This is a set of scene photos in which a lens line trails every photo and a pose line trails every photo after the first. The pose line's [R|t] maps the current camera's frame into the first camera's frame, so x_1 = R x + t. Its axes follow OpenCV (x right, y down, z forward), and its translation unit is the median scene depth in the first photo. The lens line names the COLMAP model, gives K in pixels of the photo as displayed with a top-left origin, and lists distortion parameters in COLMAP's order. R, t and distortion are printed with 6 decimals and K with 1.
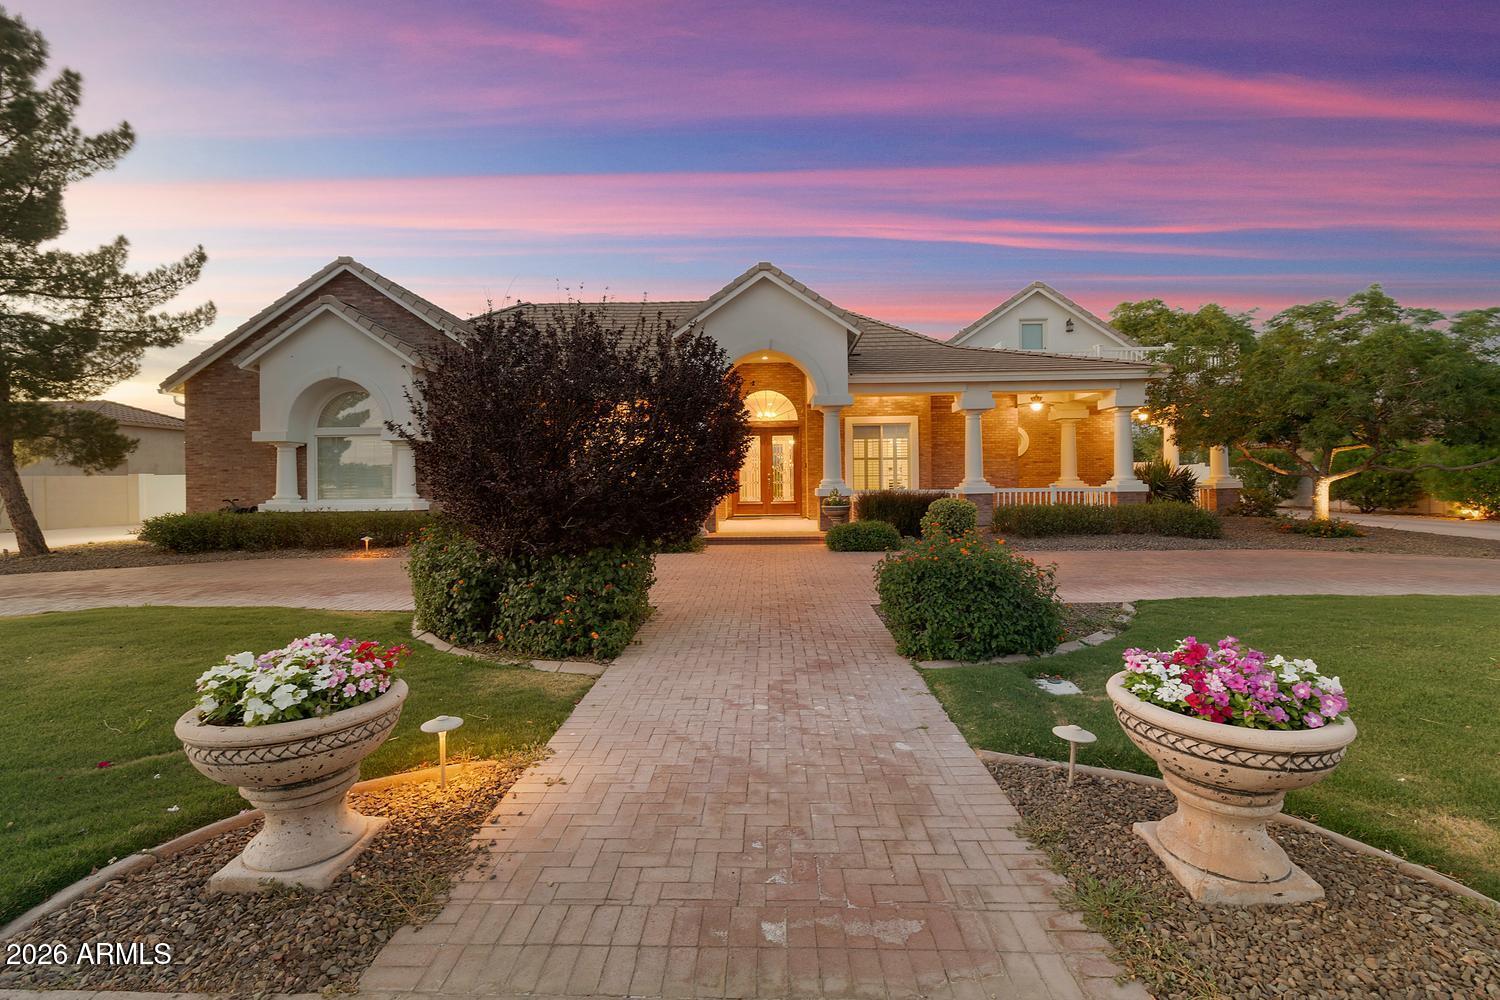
lens RADIAL K [[658.3, 0, 755.6], [0, 658.3, 461.4], [0, 0, 1]] dist [-0.002227, -0.000415]
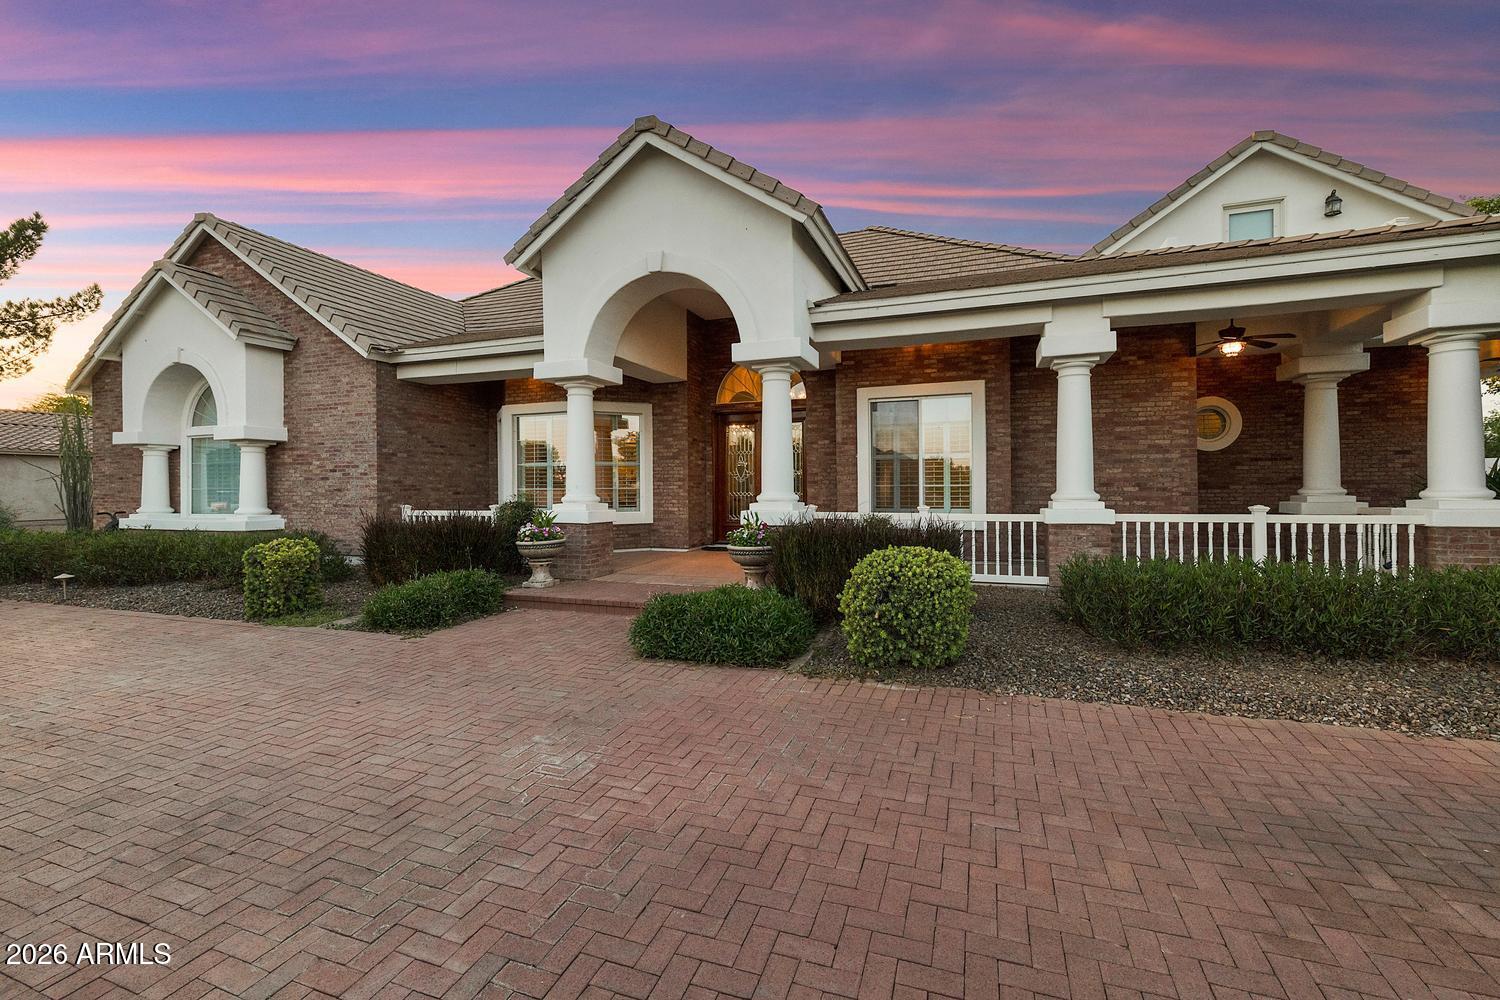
lens RADIAL K [[651.2, 0, 750.6], [0, 651.2, 471.4], [0, 0, 1]] dist [-0.003939, -0.000415]
pose [[0.945342, -0.003575, -0.326061, 0.270848], [0.008640, 0.999863, 0.014089, -0.000221], [0.325966, -0.016137, 0.945244, 0.462761]]
